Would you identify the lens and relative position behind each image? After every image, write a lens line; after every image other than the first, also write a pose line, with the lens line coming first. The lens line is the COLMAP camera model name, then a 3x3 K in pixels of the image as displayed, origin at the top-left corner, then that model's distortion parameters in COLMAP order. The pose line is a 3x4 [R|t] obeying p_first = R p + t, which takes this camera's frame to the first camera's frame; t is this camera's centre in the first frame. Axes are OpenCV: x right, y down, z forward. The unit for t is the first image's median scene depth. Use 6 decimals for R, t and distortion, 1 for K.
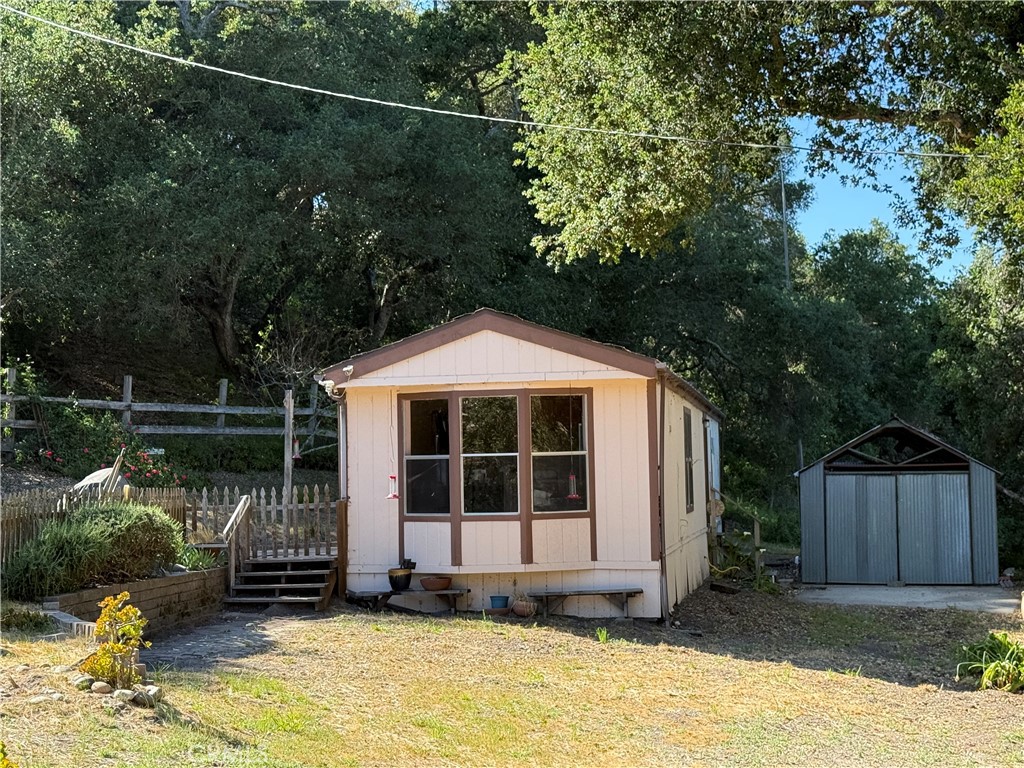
lens RADIAL K [[1750.9, 0, 515.2], [0, 1750.9, 388.7], [0, 0, 1]] dist [0.193633, 0.000000]
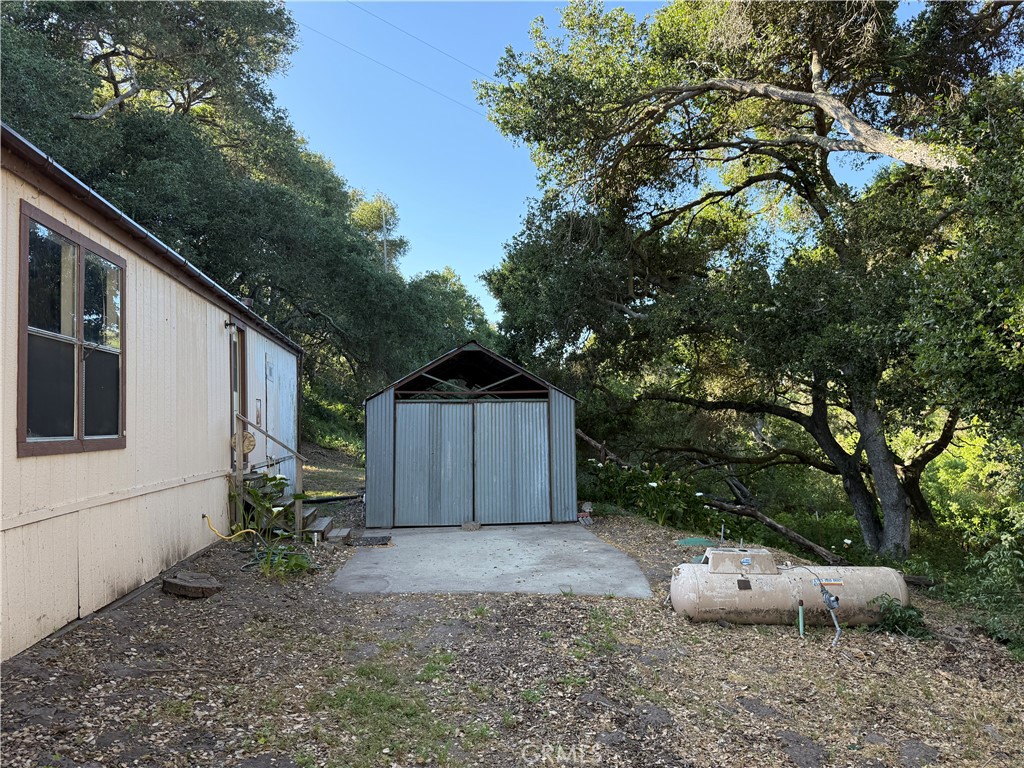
lens RADIAL K [[708.4, 0, 511.0], [0, 708.4, 385.3], [0, 0, 1]] dist [-0.044078, -0.002882]
pose [[0.954202, 0.021097, 0.298417, 0.107803], [-0.012798, 0.999476, -0.029737, 0.042883], [-0.298888, 0.024556, 0.953972, 0.554903]]
